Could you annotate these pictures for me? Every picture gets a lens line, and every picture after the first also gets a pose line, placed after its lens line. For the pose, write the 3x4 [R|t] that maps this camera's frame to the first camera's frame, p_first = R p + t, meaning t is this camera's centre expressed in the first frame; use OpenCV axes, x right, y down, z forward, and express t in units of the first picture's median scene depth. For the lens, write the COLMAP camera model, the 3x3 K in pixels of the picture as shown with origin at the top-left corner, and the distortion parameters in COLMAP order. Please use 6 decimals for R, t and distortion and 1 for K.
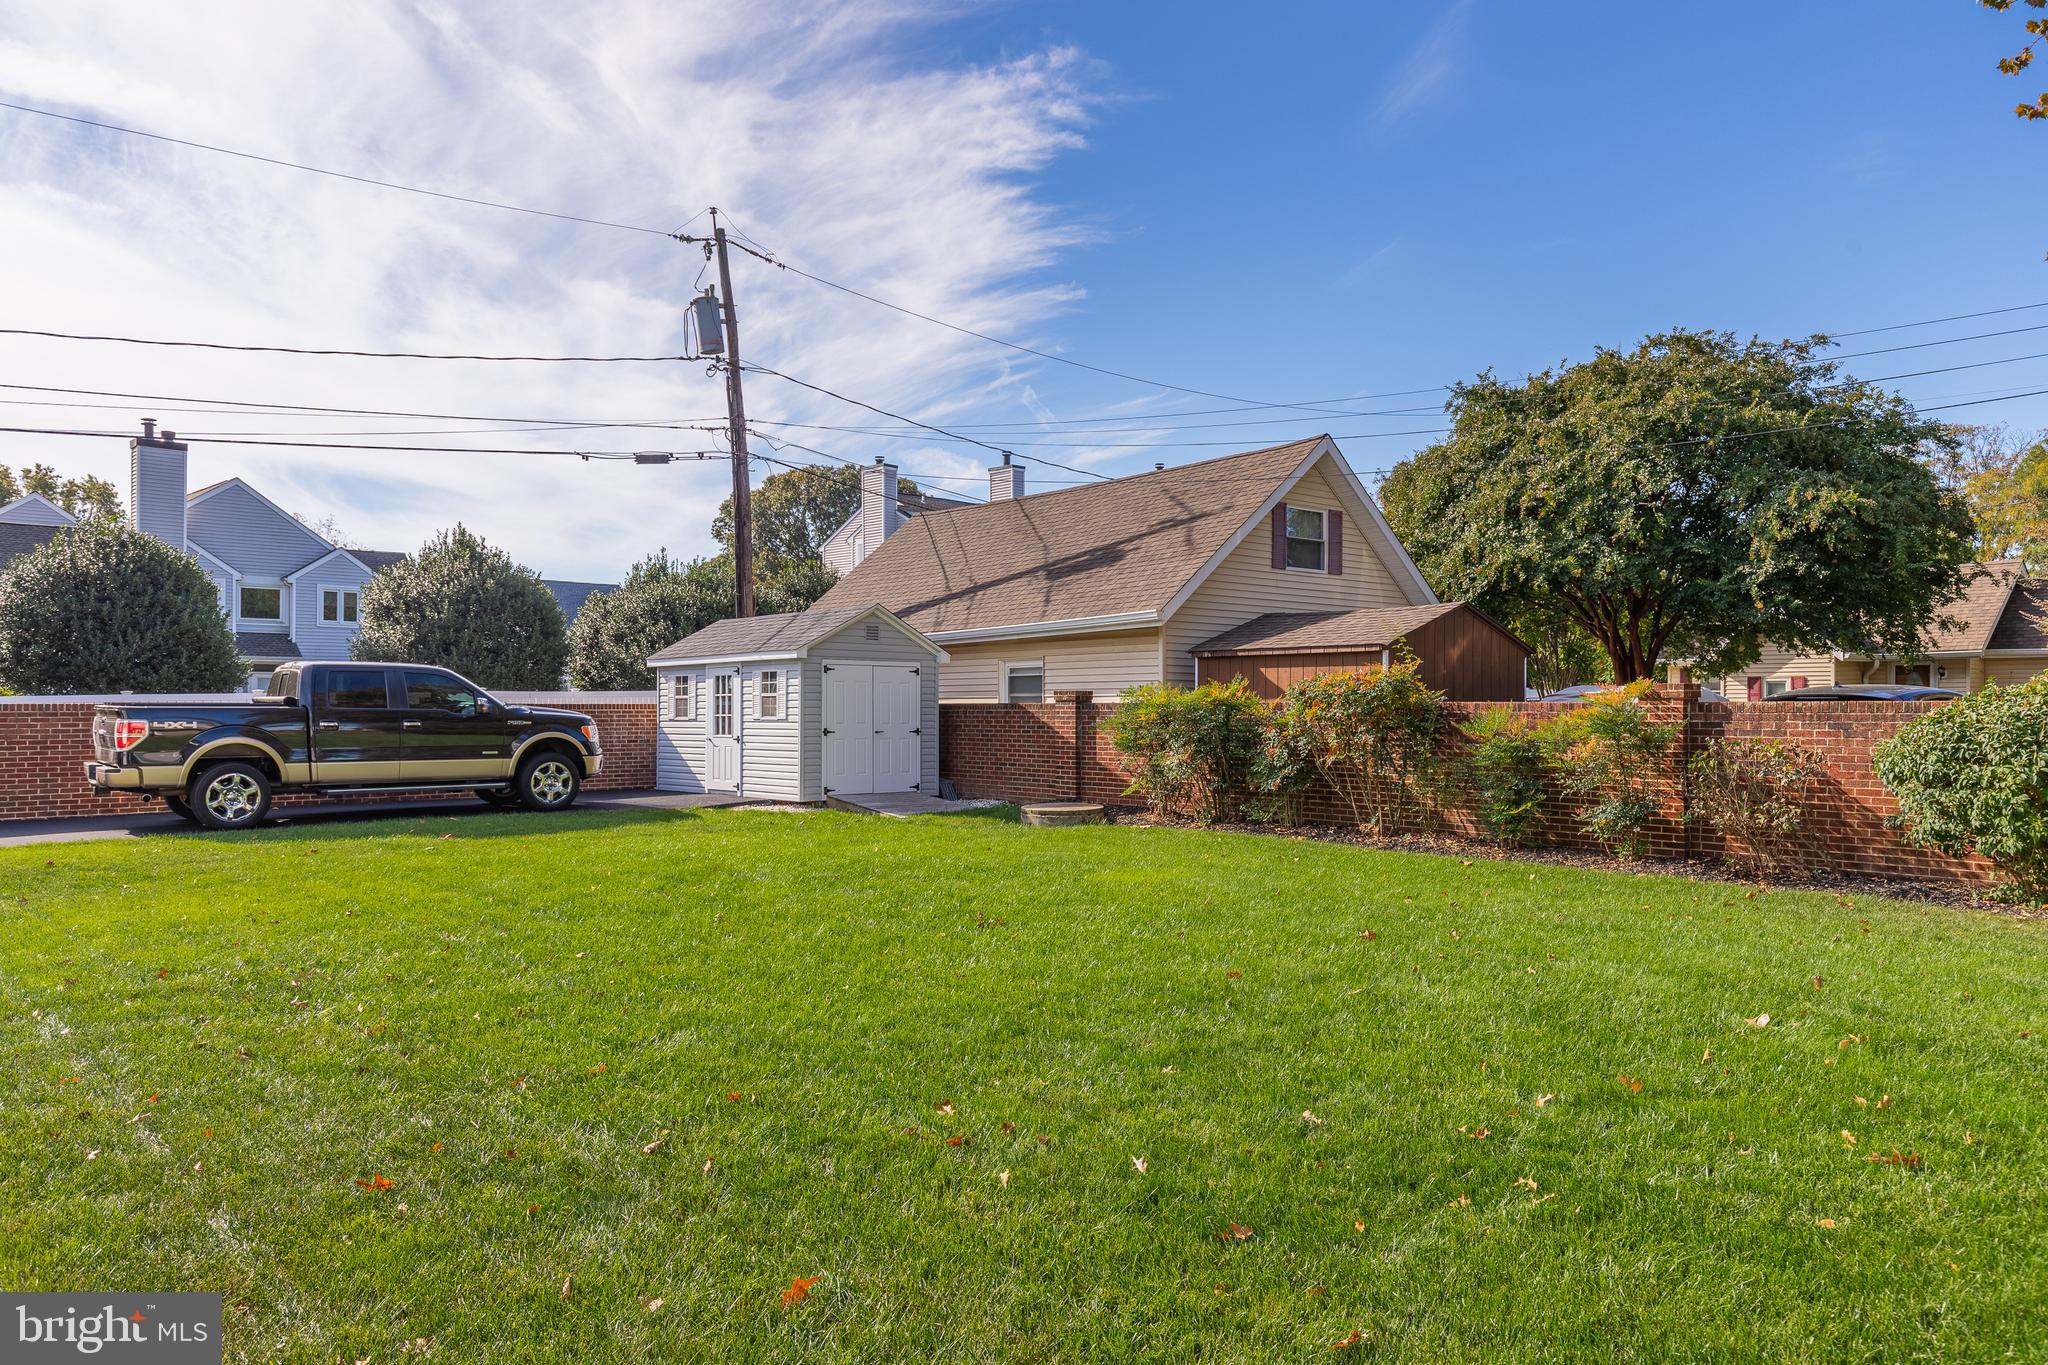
lens RADIAL K [[1428.2, 0, 1029.5], [0, 1428.2, 694.6], [0, 0, 1]] dist [0.012037, -0.004808]
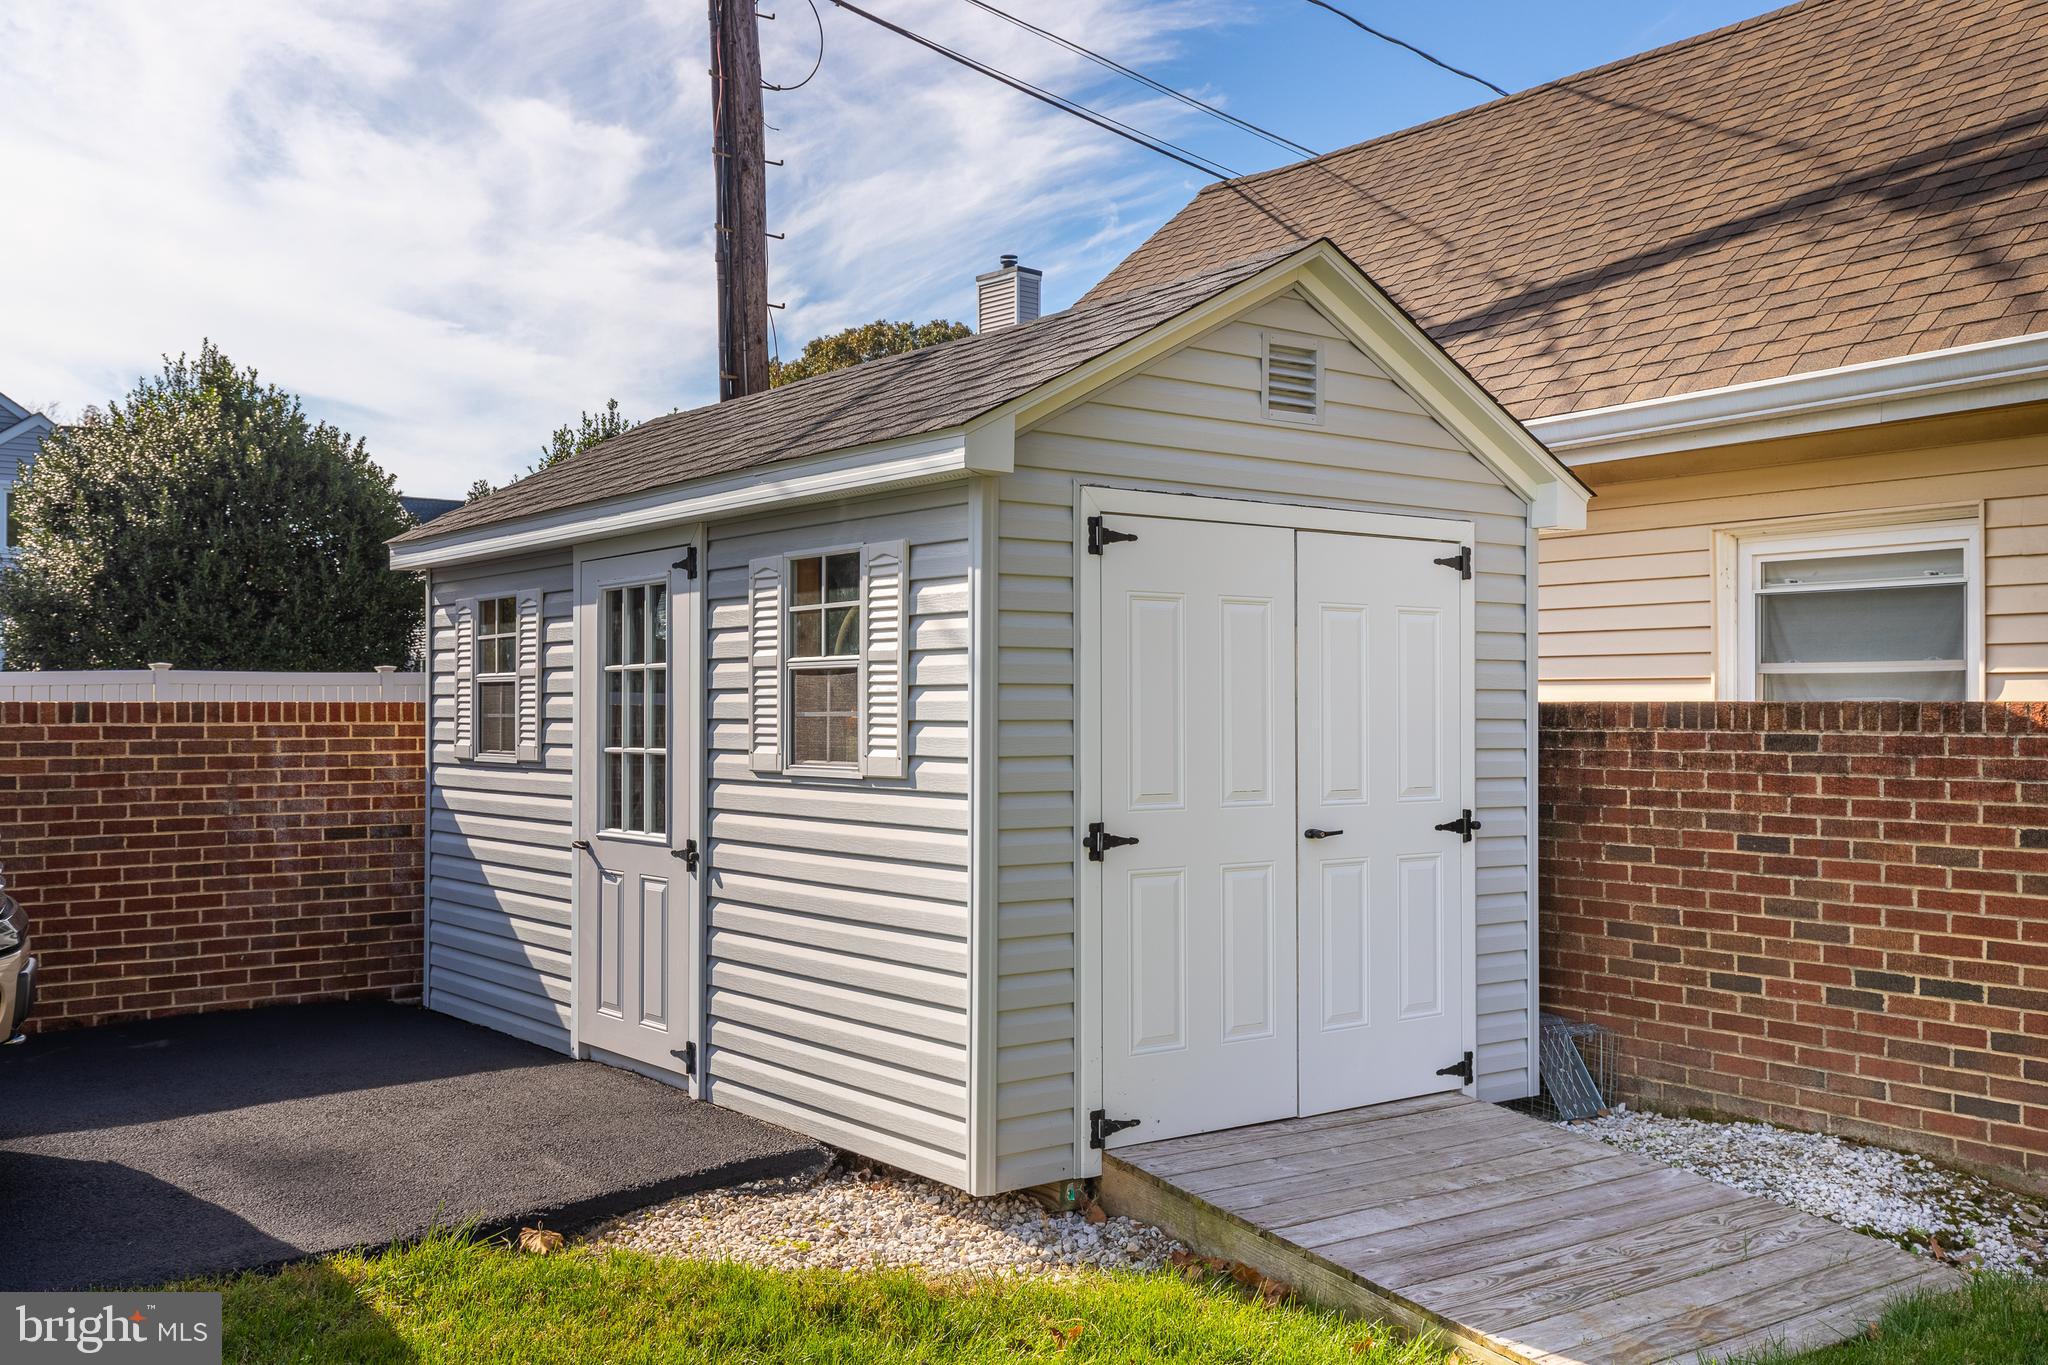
lens RADIAL K [[1936.8, 0, 1022.3], [0, 1936.8, 681.3], [0, 0, 1]] dist [-0.011691, 0.000000]
pose [[0.997450, -0.000329, -0.071373, -0.124949], [0.000147, 0.999997, -0.002557, 0.003553], [0.071373, 0.002540, 0.997446, 0.675527]]
